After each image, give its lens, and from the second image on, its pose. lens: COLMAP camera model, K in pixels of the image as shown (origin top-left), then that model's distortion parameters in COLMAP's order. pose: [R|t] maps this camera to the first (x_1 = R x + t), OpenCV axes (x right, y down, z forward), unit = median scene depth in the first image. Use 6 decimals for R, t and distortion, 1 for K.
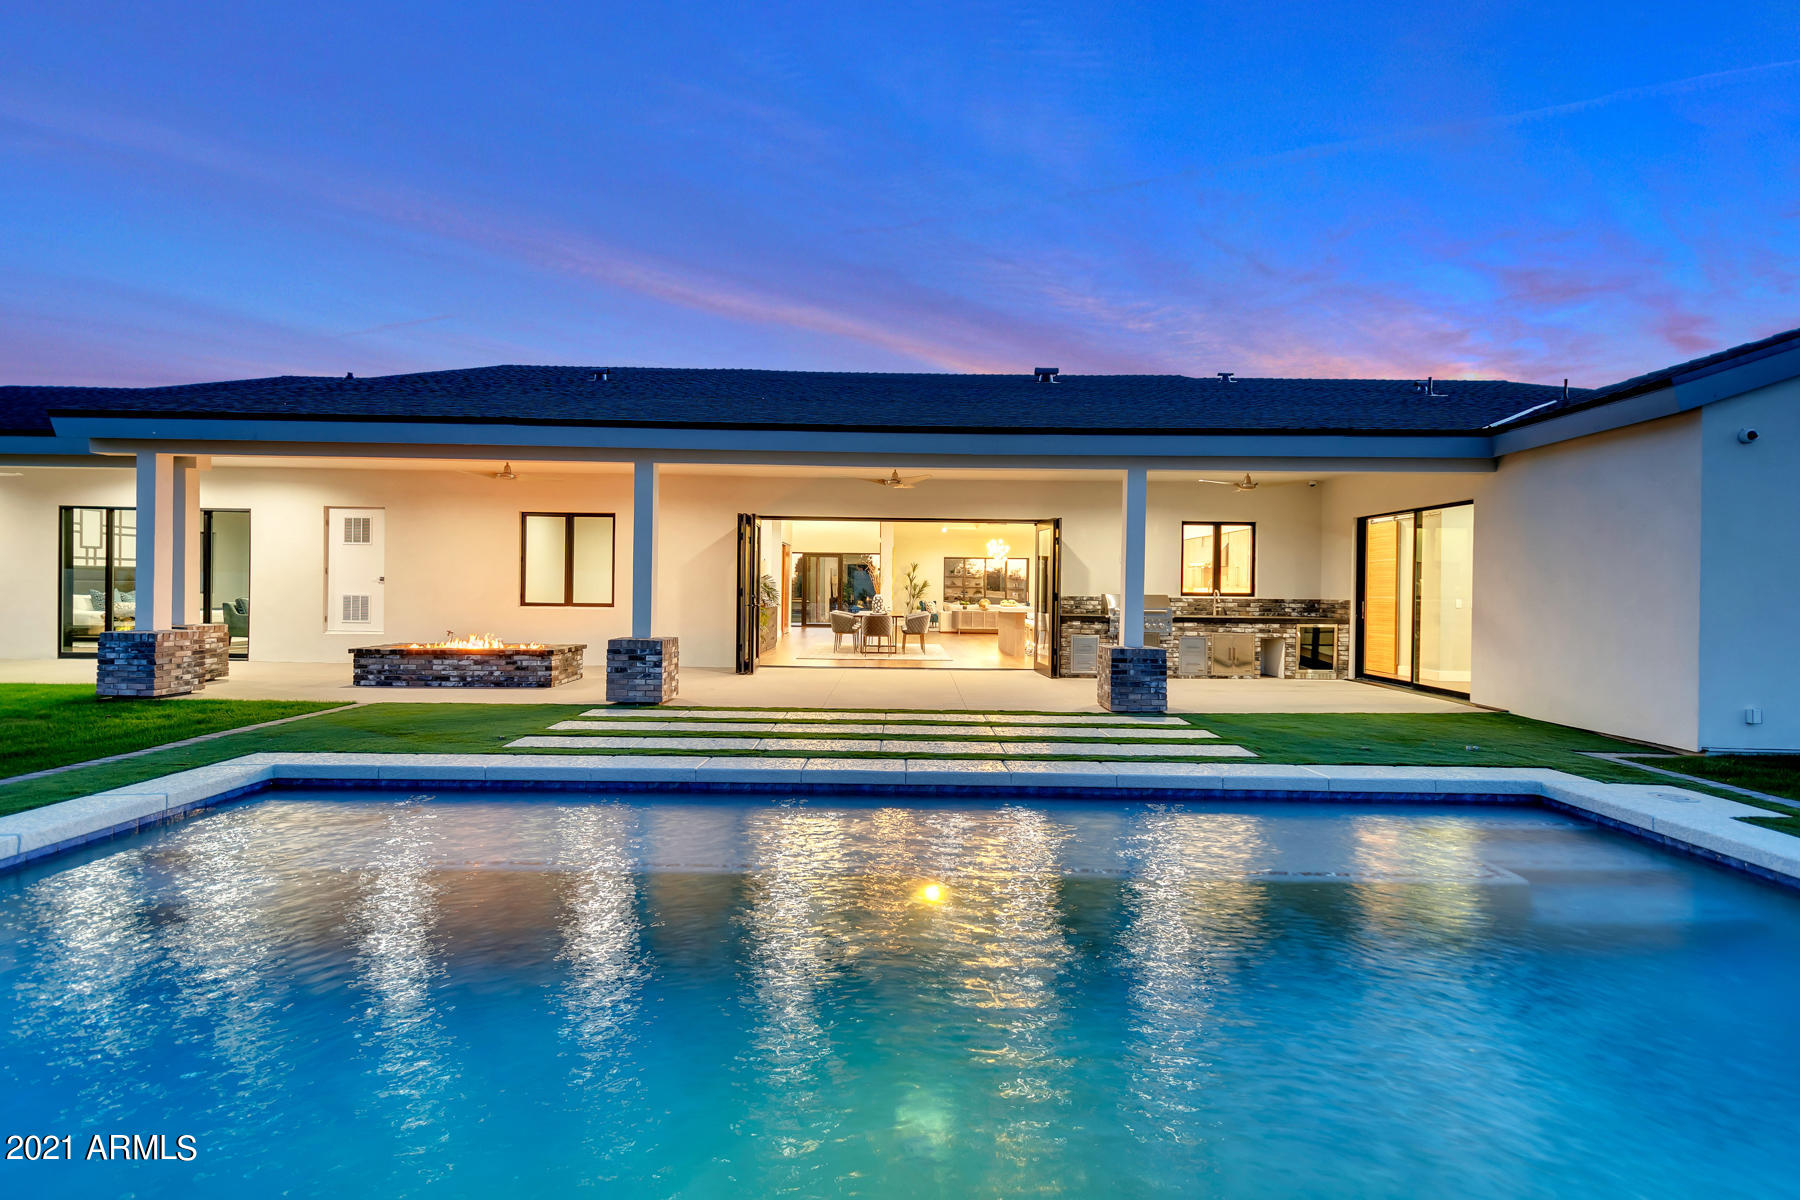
lens RADIAL K [[776.3, 0, 899.7], [0, 776.3, 589.0], [0, 0, 1]] dist [0.000479, -0.000812]
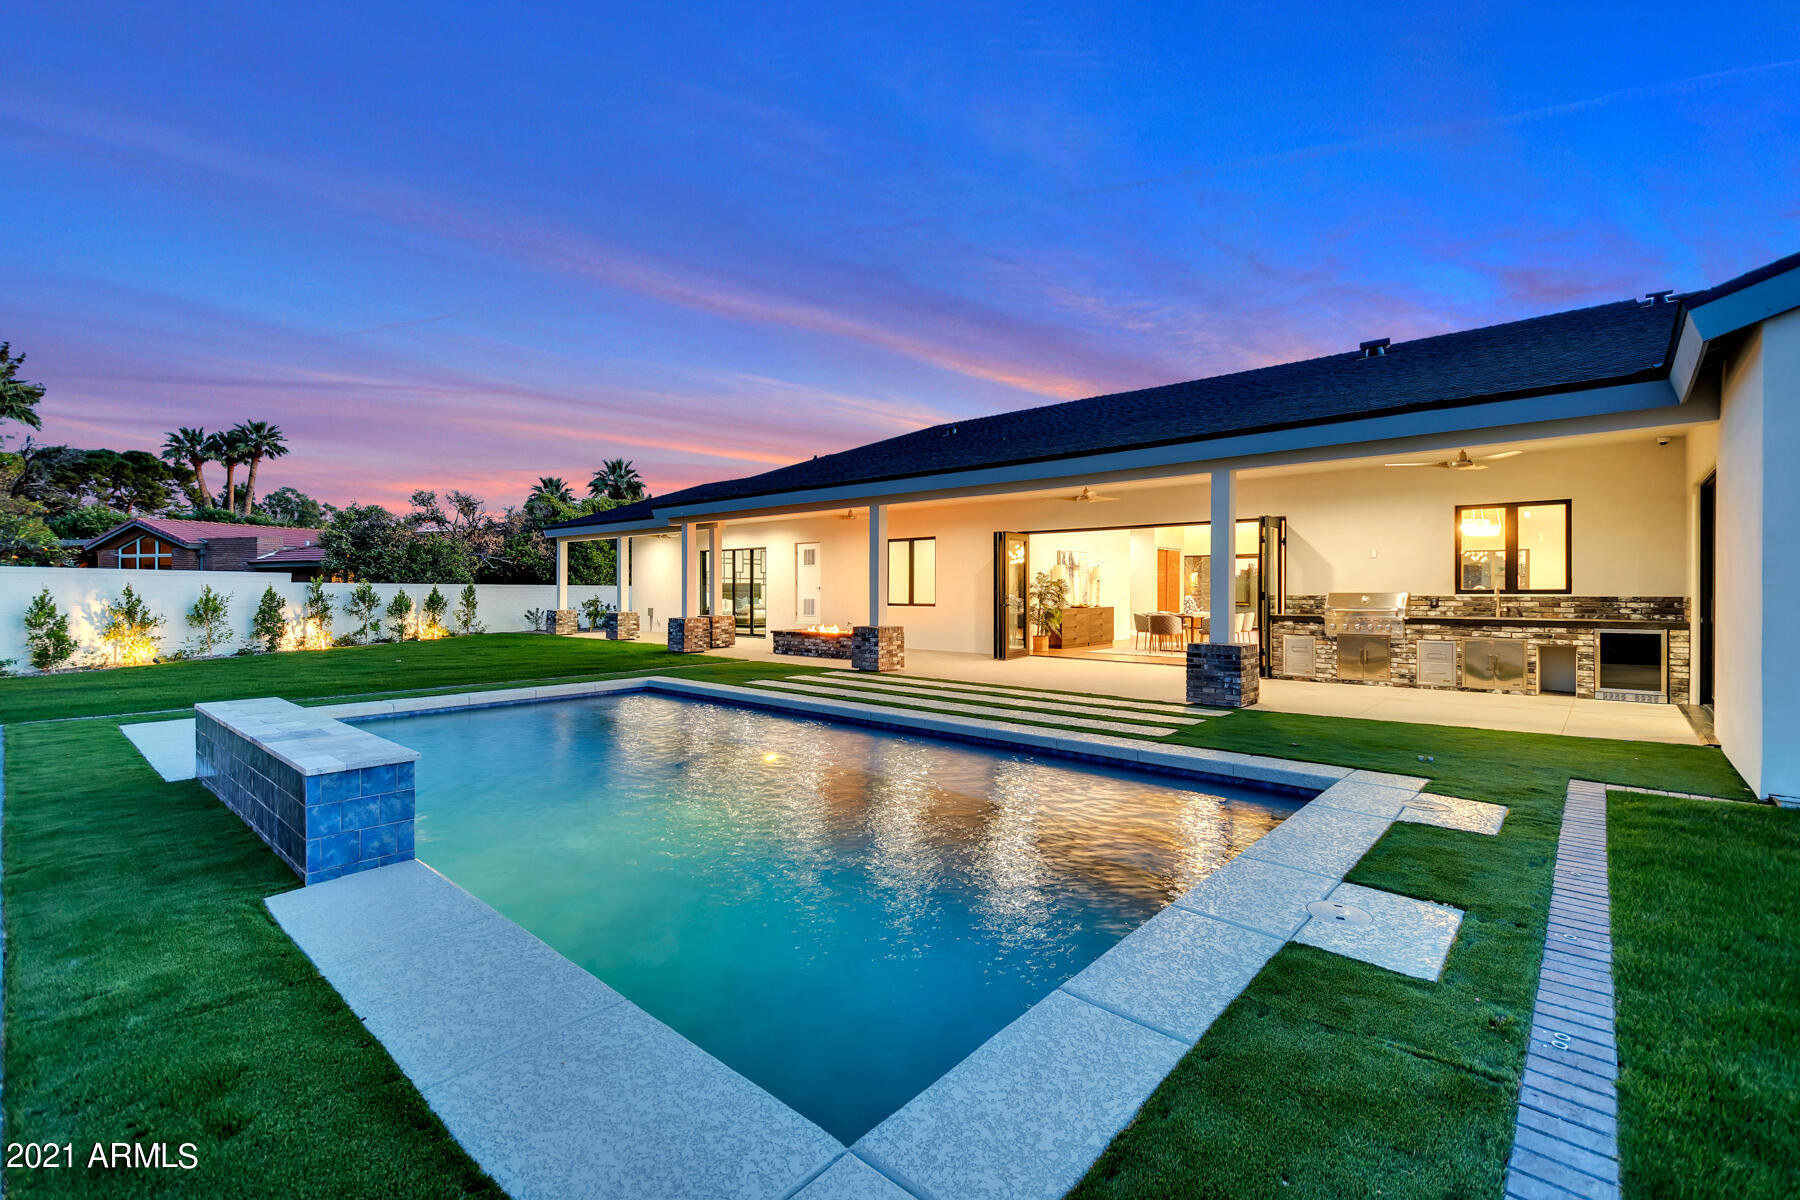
lens RADIAL K [[776.3, 0, 899.7], [0, 776.3, 589.0], [0, 0, 1]] dist [0.000479, -0.000812]
pose [[0.743552, -0.014410, -0.668523, 0.513429], [0.010319, 0.999896, -0.010076, 0.006325], [0.668599, 0.000594, 0.743623, -0.040364]]
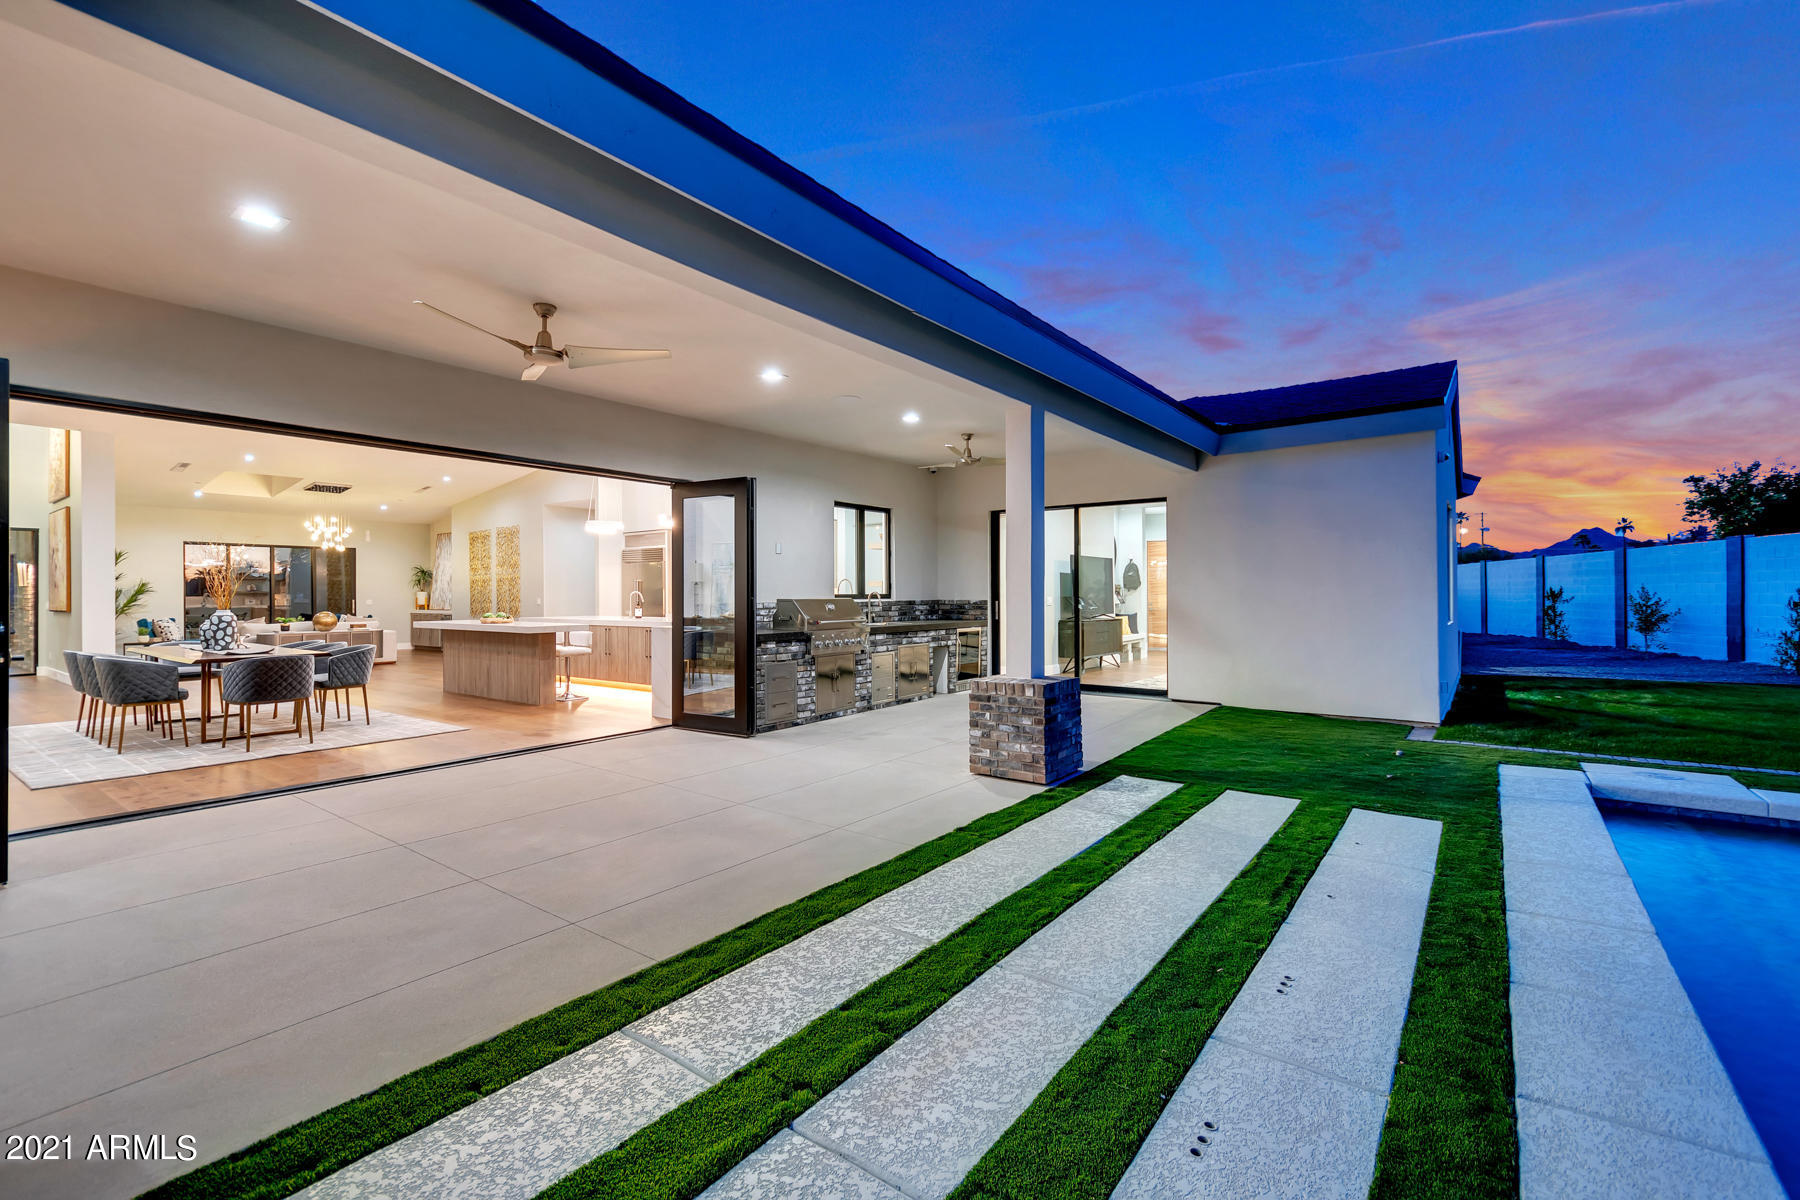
lens RADIAL K [[776.3, 0, 899.7], [0, 776.3, 589.0], [0, 0, 1]] dist [0.000479, -0.000812]
pose [[0.595948, -0.010279, 0.802957, -0.221129], [0.012030, 0.999920, 0.003872, -0.003353], [-0.802933, 0.007353, 0.596024, 0.534602]]
